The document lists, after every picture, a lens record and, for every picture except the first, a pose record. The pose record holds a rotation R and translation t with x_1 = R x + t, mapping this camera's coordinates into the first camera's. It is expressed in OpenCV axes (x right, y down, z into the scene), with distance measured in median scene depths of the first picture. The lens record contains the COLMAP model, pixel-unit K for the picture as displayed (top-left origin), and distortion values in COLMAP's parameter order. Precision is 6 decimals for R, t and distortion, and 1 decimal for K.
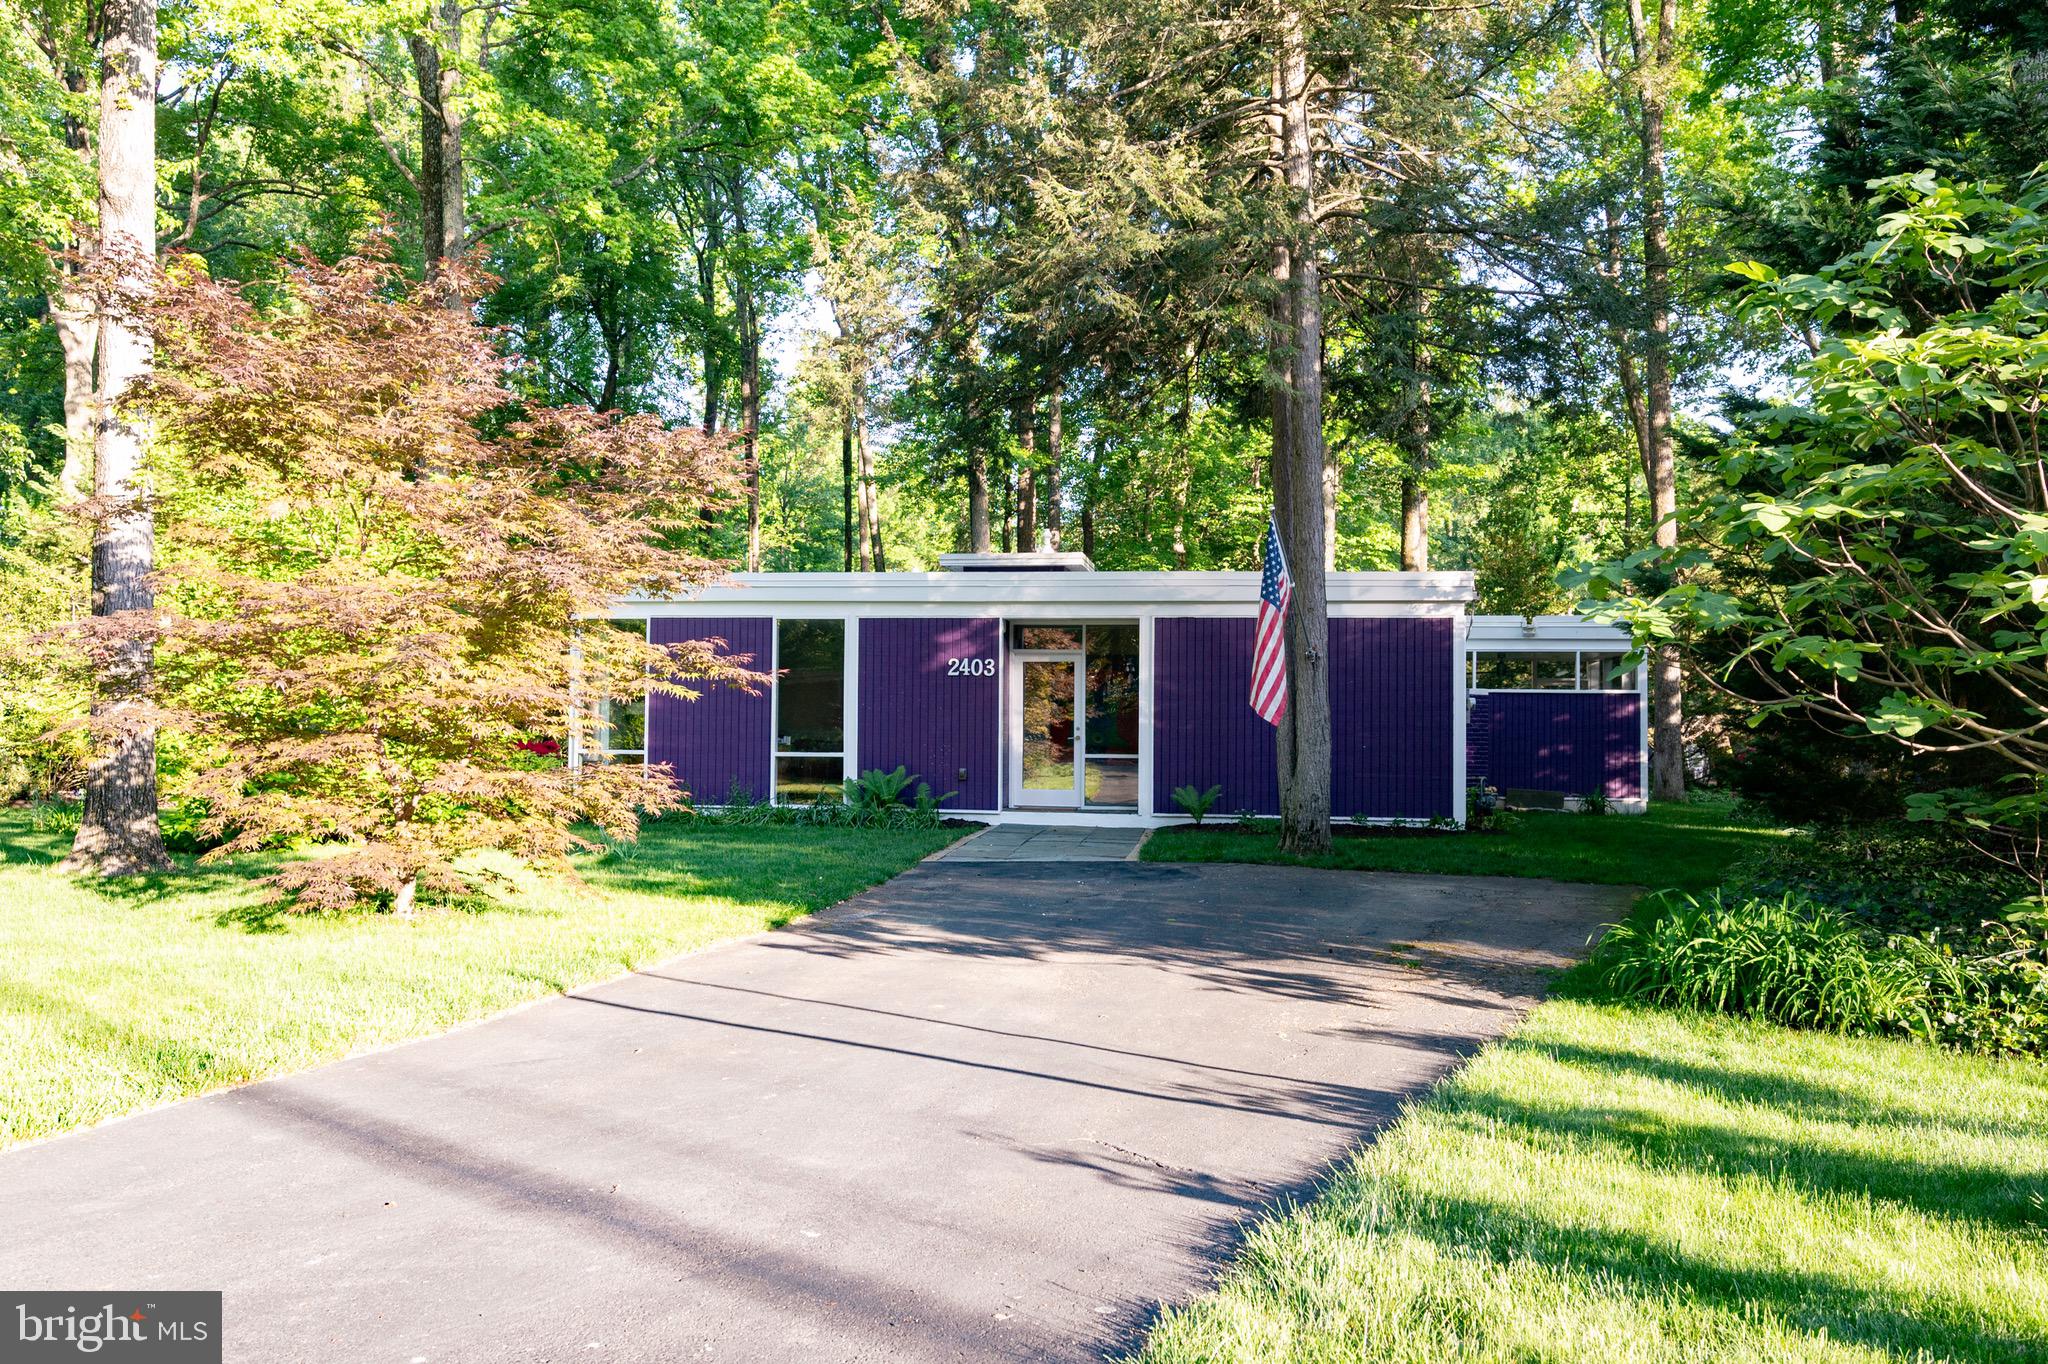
lens RADIAL K [[1386.3, 0, 1132.3], [0, 1386.3, 686.6], [0, 0, 1]] dist [0.001652, 0.001021]
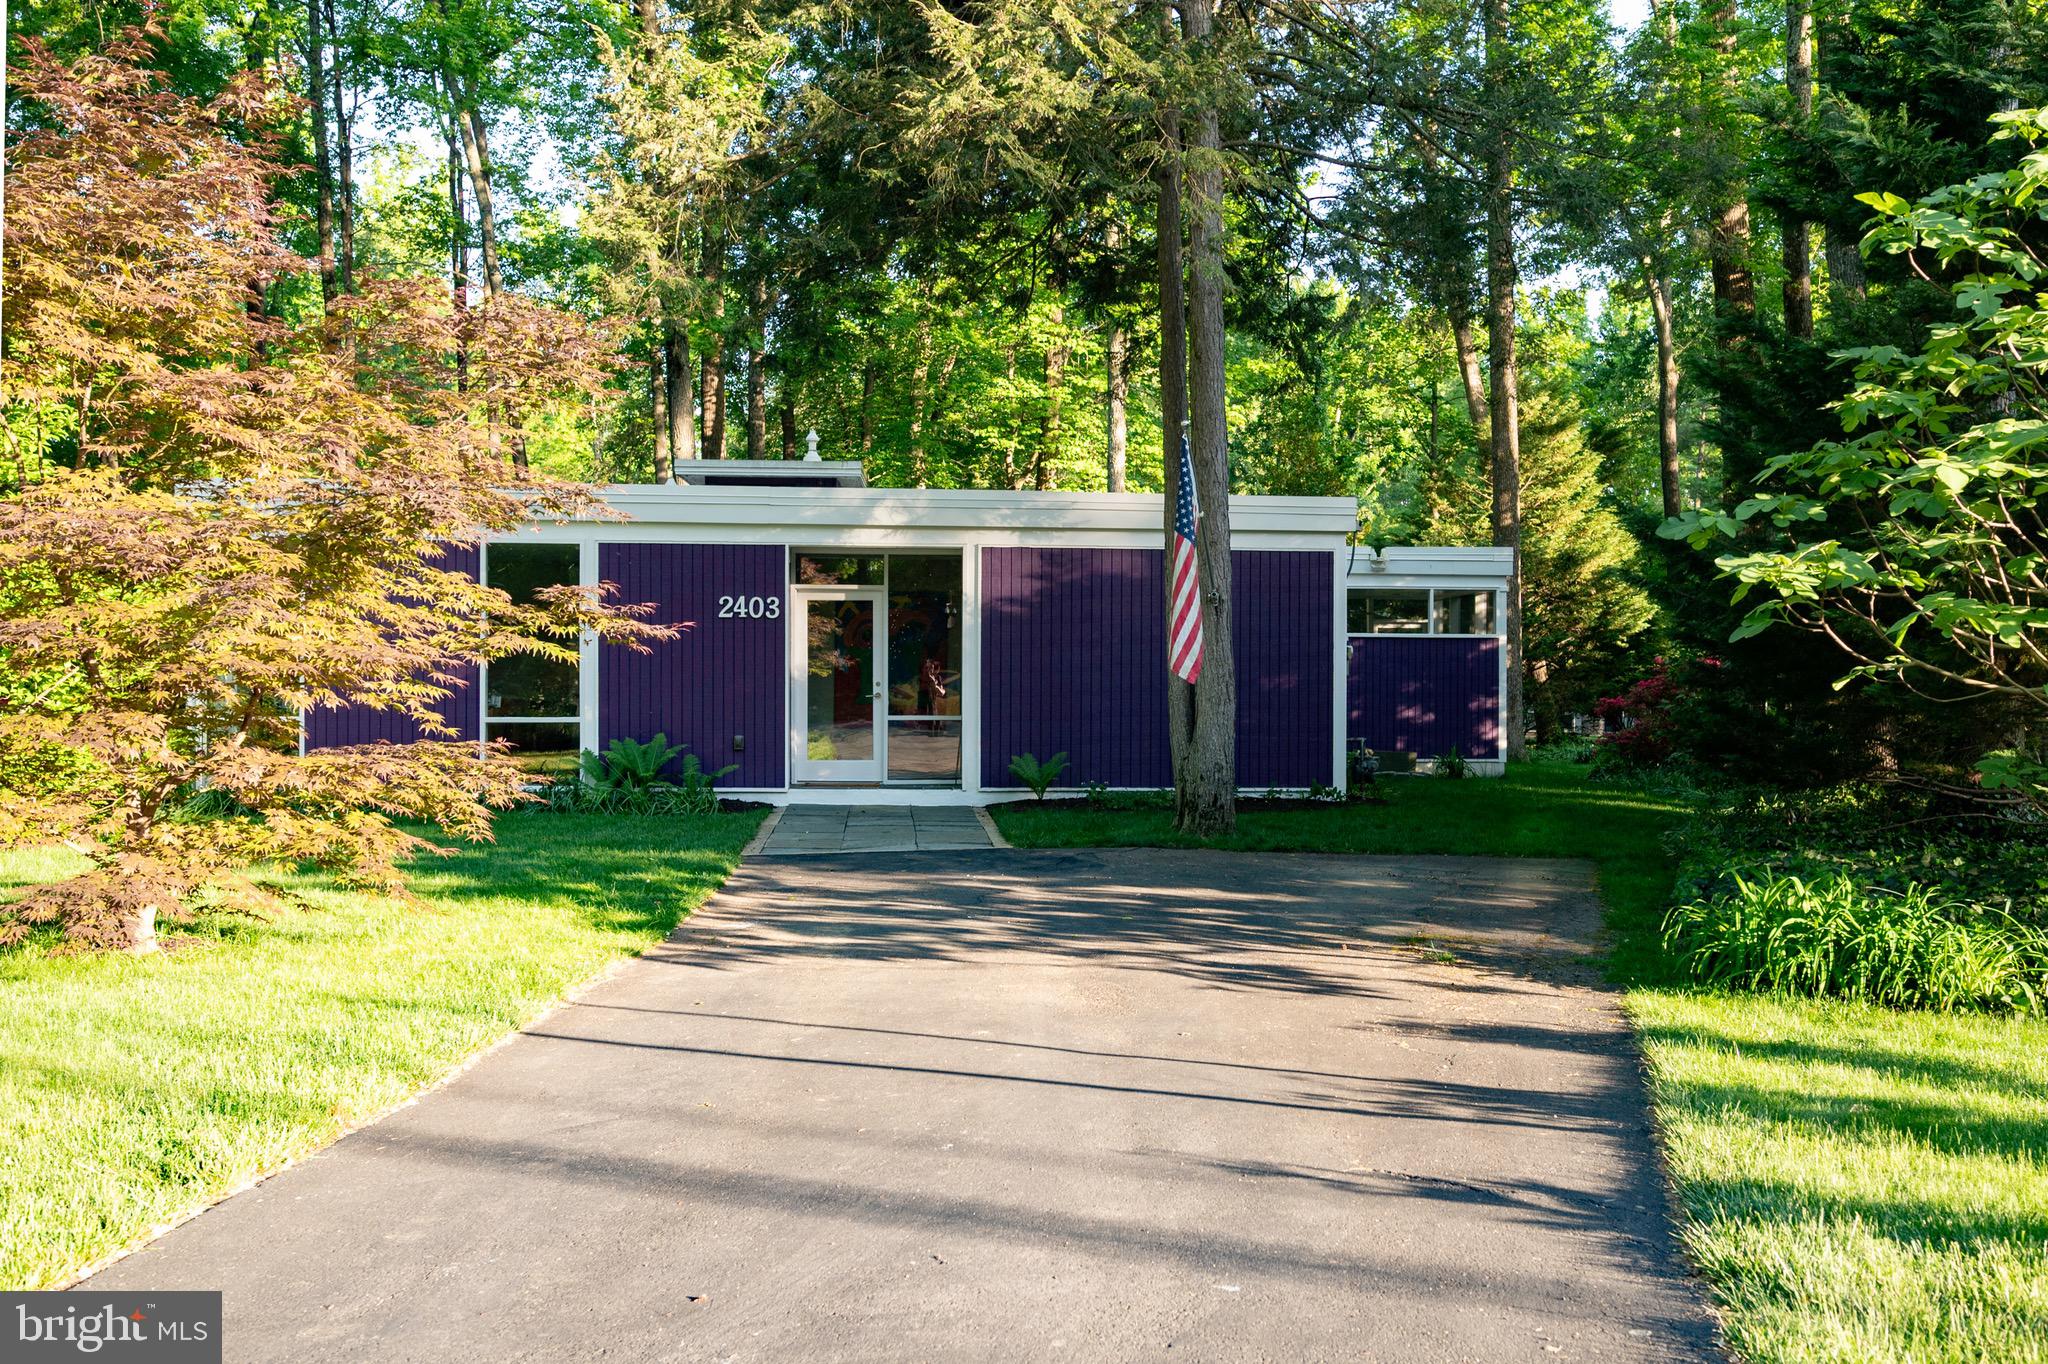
lens RADIAL K [[1721.8, 0, 1182.4], [0, 1721.8, 676.6], [0, 0, 1]] dist [0.004250, 0.008264]
pose [[0.974826, -0.004925, 0.222910, -0.127899], [-0.002181, 0.999497, 0.031623, -0.008330], [-0.222954, -0.031313, 0.974326, -0.015251]]
